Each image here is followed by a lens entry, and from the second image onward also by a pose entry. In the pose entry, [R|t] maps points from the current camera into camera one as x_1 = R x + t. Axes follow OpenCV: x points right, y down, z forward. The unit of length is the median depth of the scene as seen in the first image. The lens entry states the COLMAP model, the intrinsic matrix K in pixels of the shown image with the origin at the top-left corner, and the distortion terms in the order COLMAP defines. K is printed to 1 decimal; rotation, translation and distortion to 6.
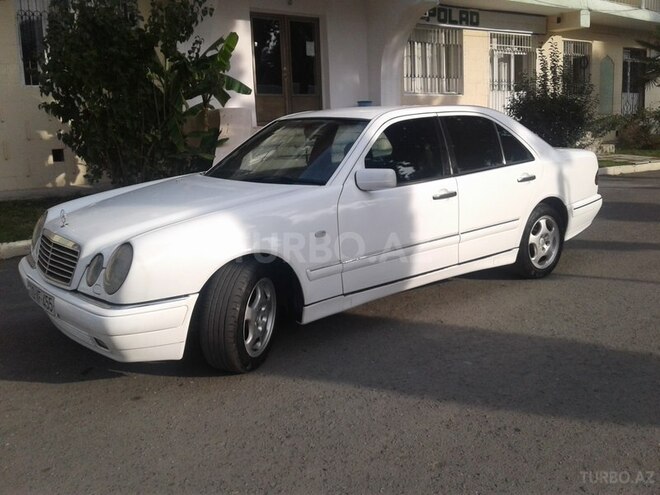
lens RADIAL K [[624.5, 0, 340.3], [0, 624.5, 227.0], [0, 0, 1]] dist [0.088208, -0.205026]
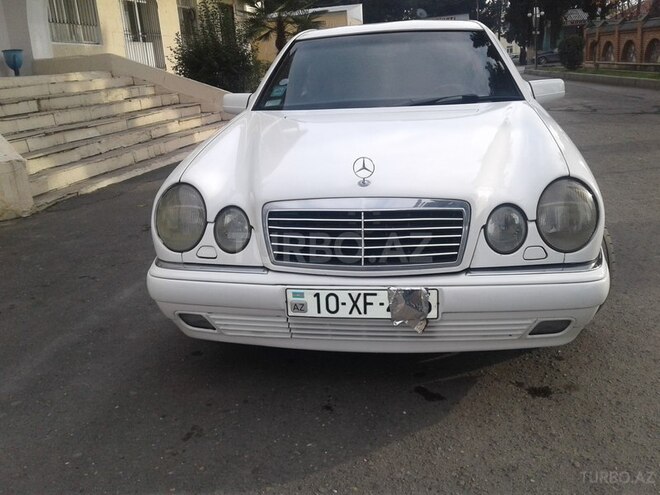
lens RADIAL K [[624.5, 0, 340.3], [0, 624.5, 227.0], [0, 0, 1]] dist [0.088208, -0.205026]
pose [[0.726267, -0.185873, 0.661806, -0.269439], [0.150593, 0.982384, 0.110648, -0.009660], [-0.670714, 0.019304, 0.741464, 0.174469]]
